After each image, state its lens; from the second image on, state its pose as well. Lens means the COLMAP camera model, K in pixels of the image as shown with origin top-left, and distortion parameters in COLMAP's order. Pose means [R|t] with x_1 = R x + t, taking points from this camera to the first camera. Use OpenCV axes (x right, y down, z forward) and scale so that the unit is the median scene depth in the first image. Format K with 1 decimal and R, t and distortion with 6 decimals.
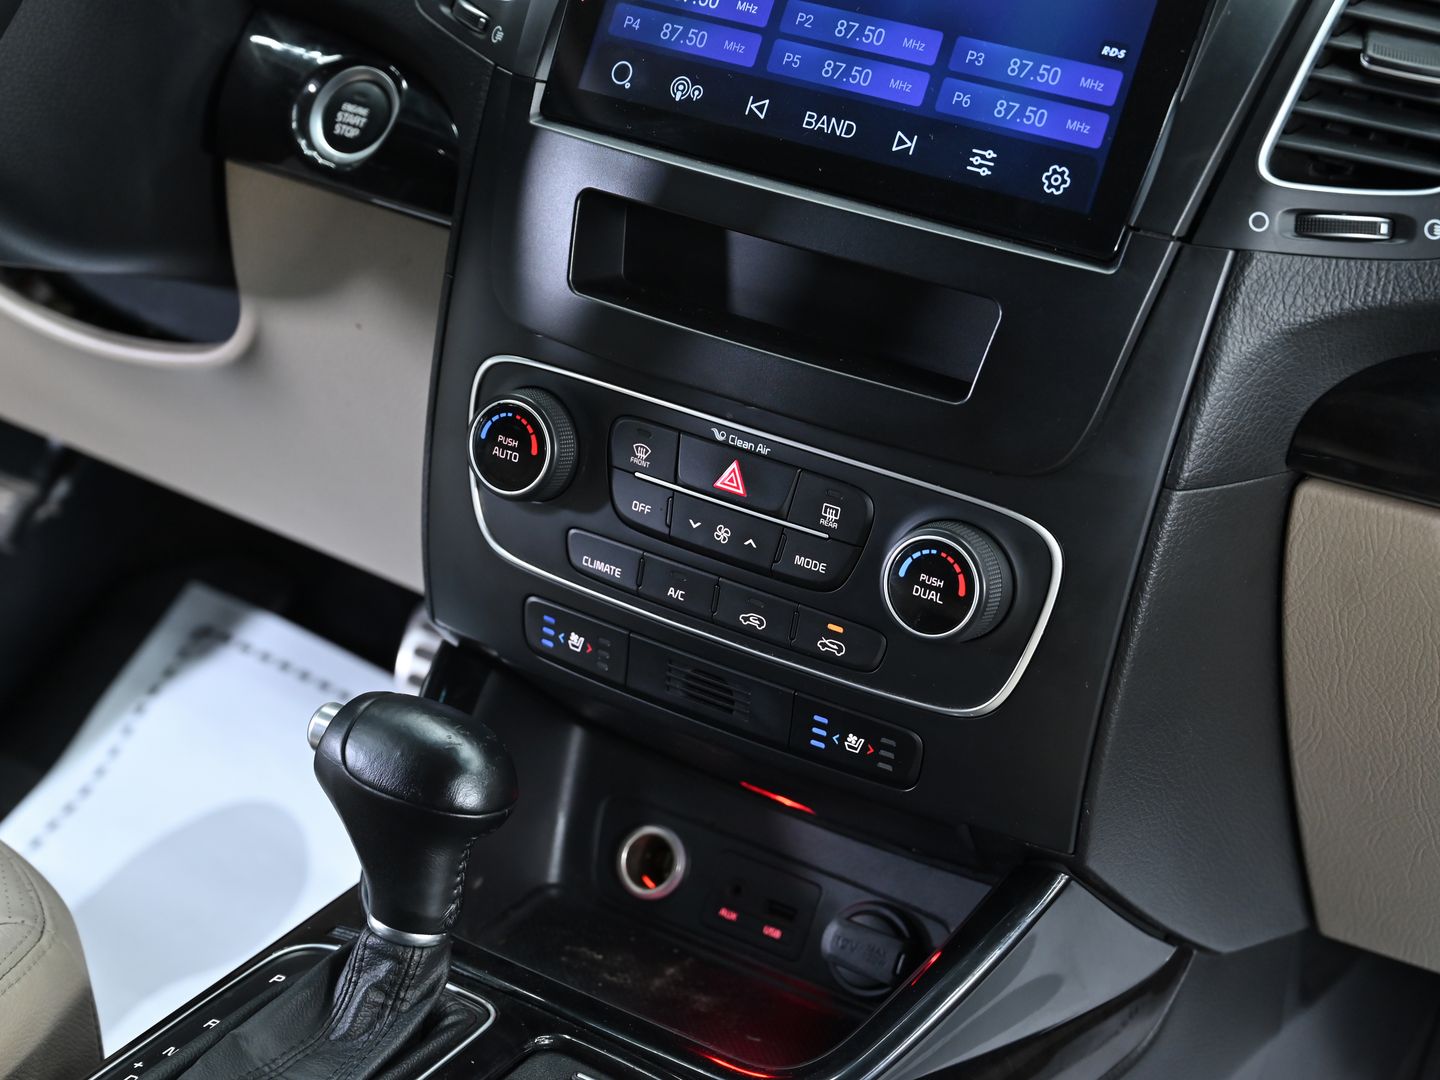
lens RADIAL K [[2559.0, 0, 726.5], [0, 2559.0, 555.1], [0, 0, 1]] dist [-0.006224, 0.000000]
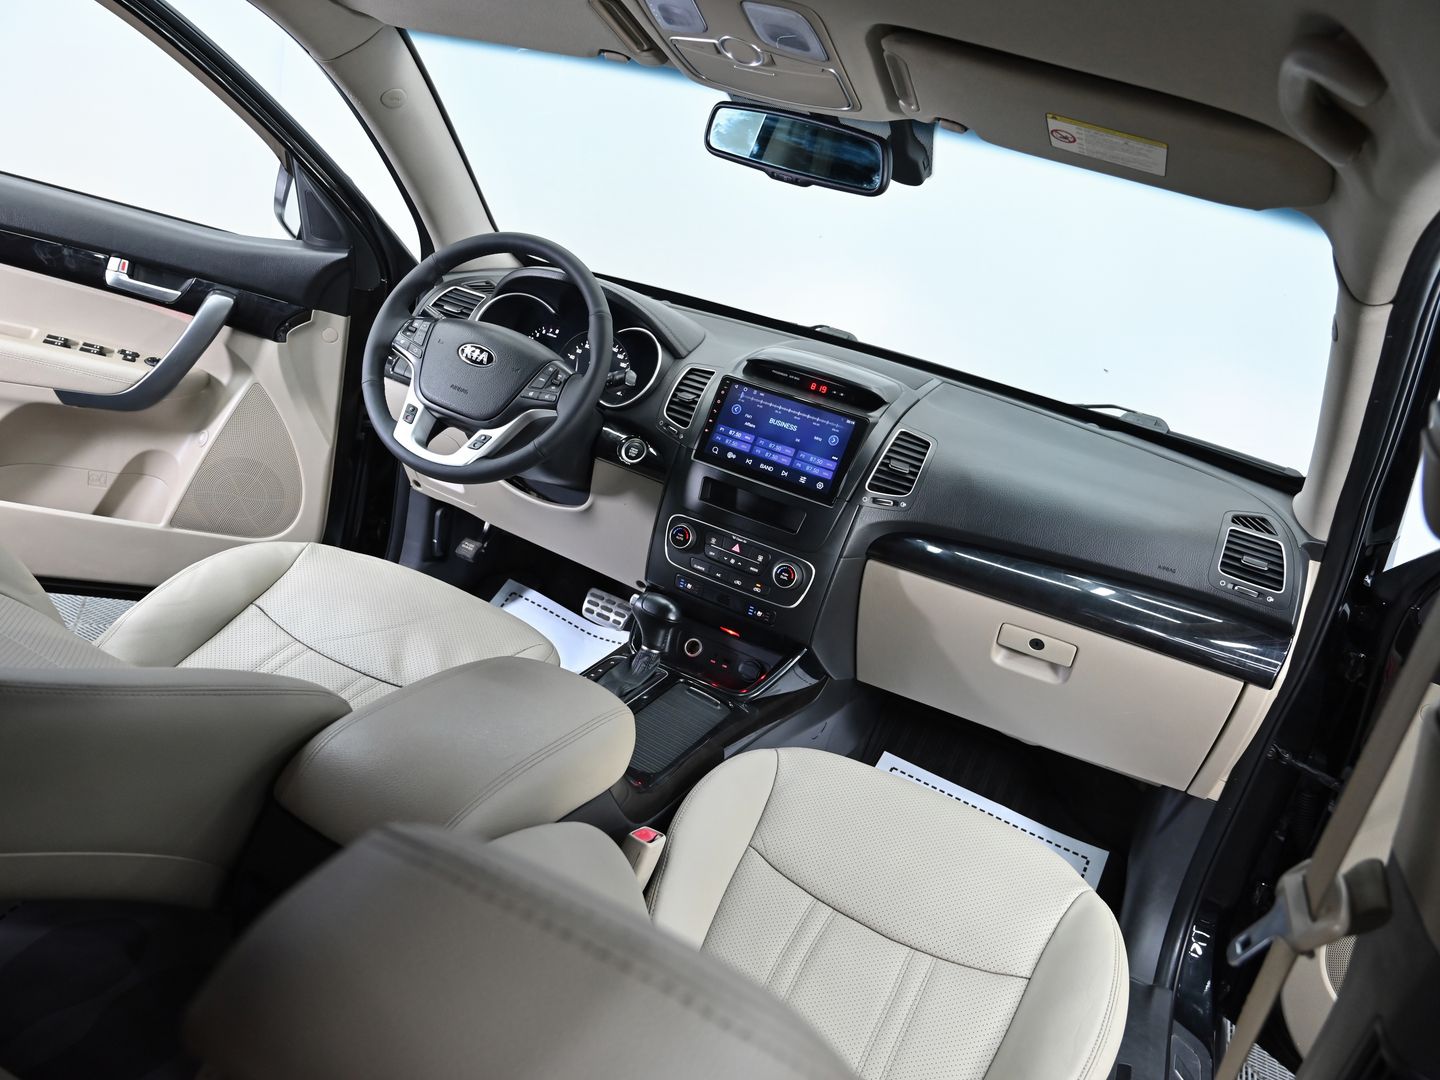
lens RADIAL K [[1058.3, 0, 719.9], [0, 1058.3, 539.4], [0, 0, 1]] dist [-0.008566, -0.001775]
pose [[0.985738, 0.087139, 0.143969, -0.275809], [-0.075624, 0.993625, -0.083612, 0.103249], [-0.150337, 0.071532, 0.986044, -0.710127]]
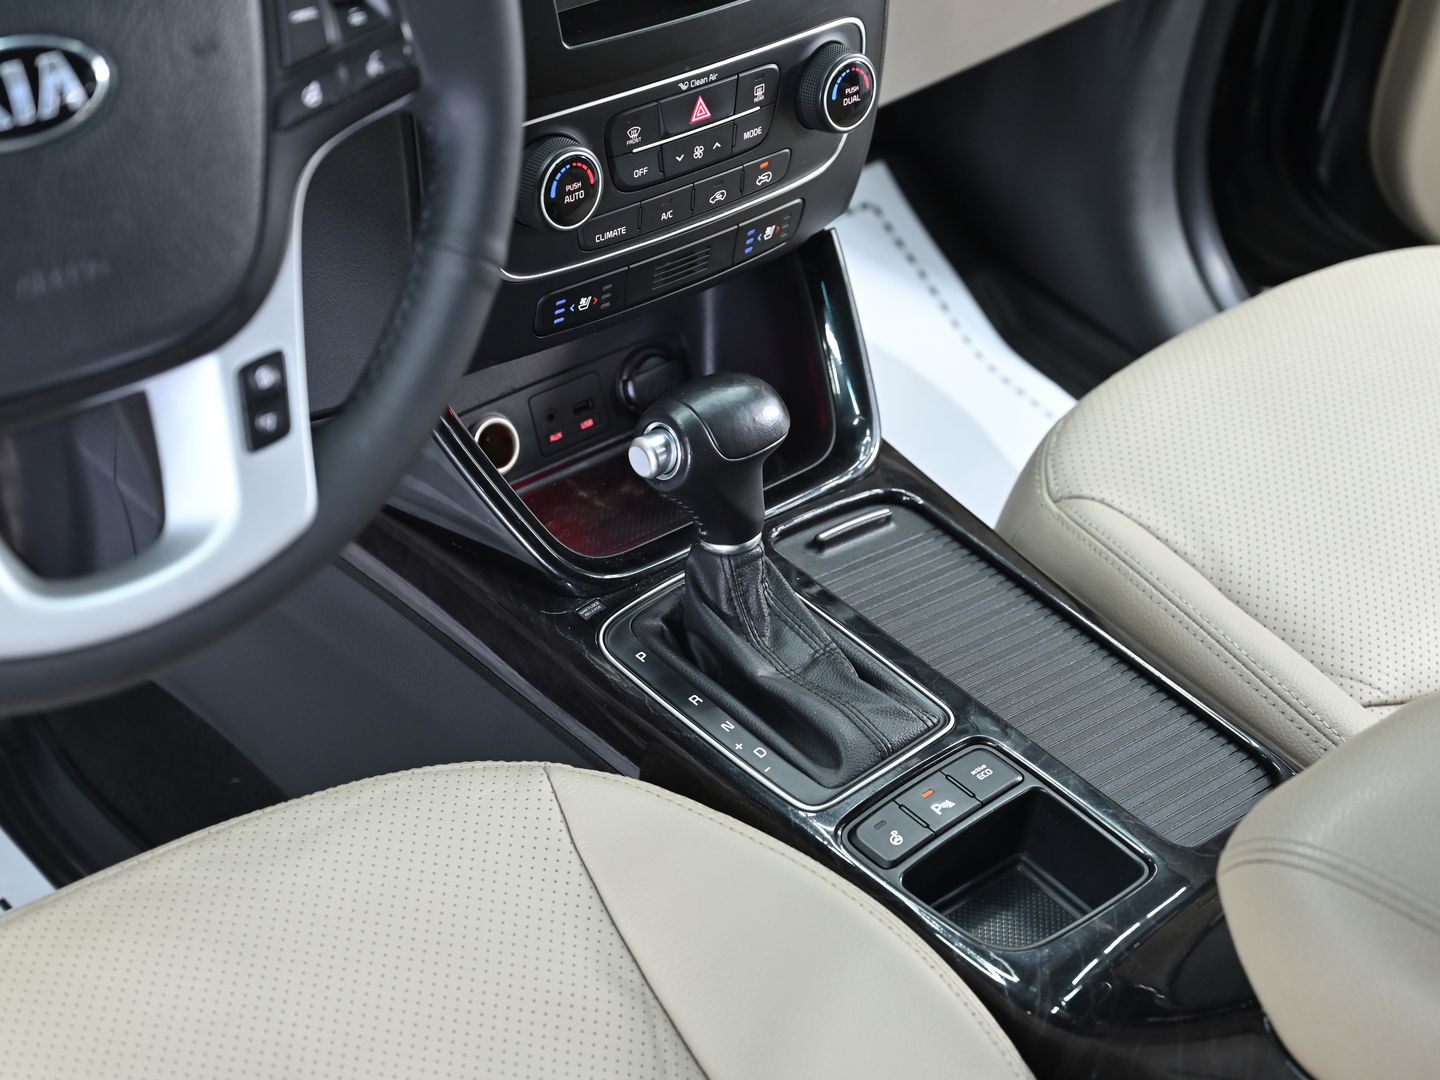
lens RADIAL K [[2677.2, 0, 719.2], [0, 2677.2, 530.5], [0, 0, 1]] dist [-0.021029, 0.000000]
pose [[0.296108, -0.630219, 0.717735, -1.095405], [0.309017, 0.774230, 0.552337, -0.607028], [-0.903785, 0.058241, 0.424005, 0.430079]]
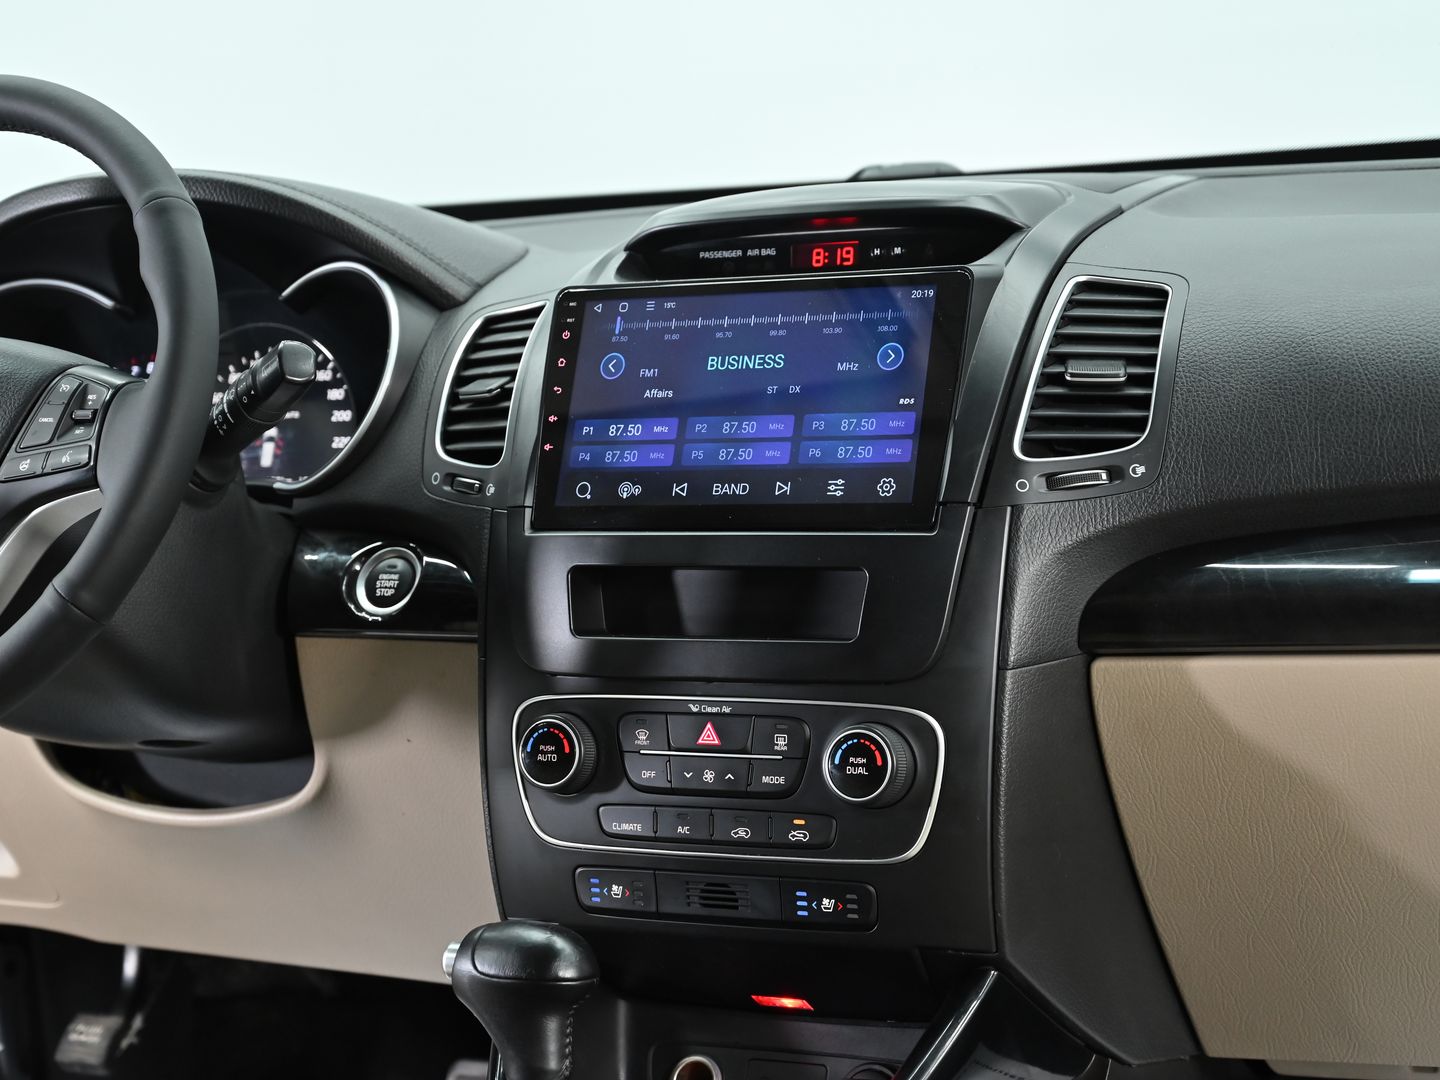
lens RADIAL K [[2752.5, 0, 709.3], [0, 2752.5, 543.6], [0, 0, 1]] dist [-0.007028, 0.000000]
pose [[0.983357, -0.168698, 0.067459, -0.083264], [0.181025, 0.941393, -0.284621, 0.307483], [-0.015490, 0.292096, 0.956264, -0.505236]]
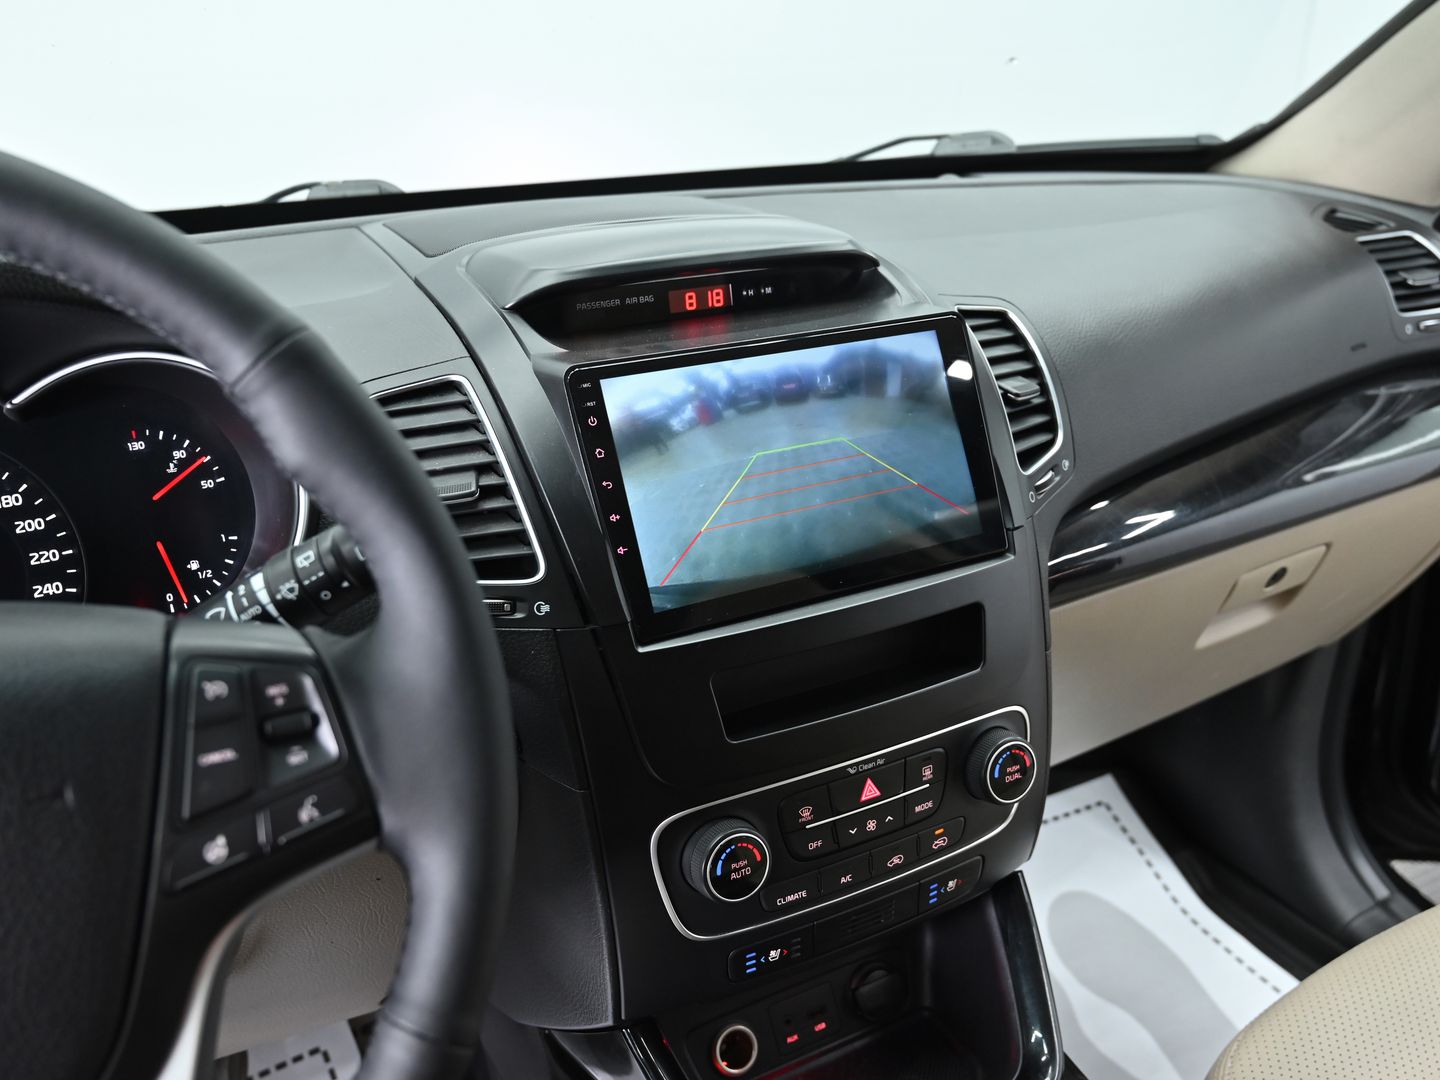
lens RADIAL K [[1189.5, 0, 713.0], [0, 1189.5, 545.1], [0, 0, 1]] dist [-0.017044, 0.005288]
pose [[0.520369, -0.417011, 0.745197, -0.504703], [0.423064, 0.883928, 0.199220, -0.334197], [-0.741777, 0.211598, 0.636391, 0.592172]]
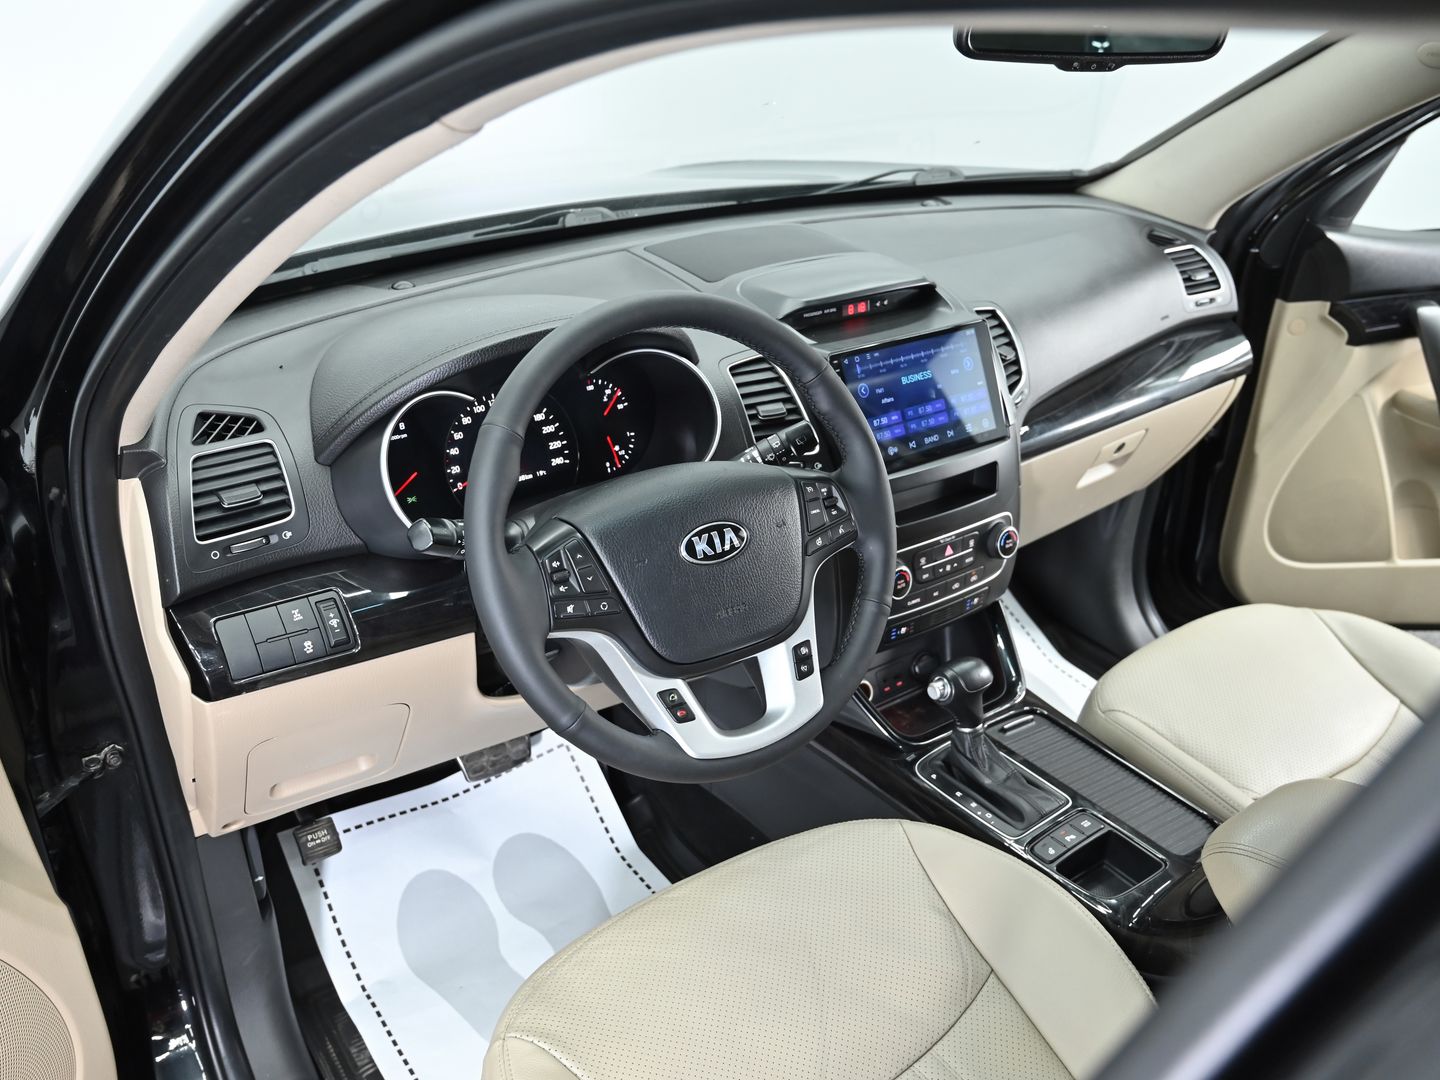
lens RADIAL K [[1189.5, 0, 717.5], [0, 1189.5, 540.7], [0, 0, 1]] dist [-0.017044, 0.005288]
pose [[0.394412, -0.498680, 0.771853, -1.244642], [0.395050, 0.850380, 0.347547, -0.666845], [-0.829684, 0.167844, 0.532404, 0.447888]]
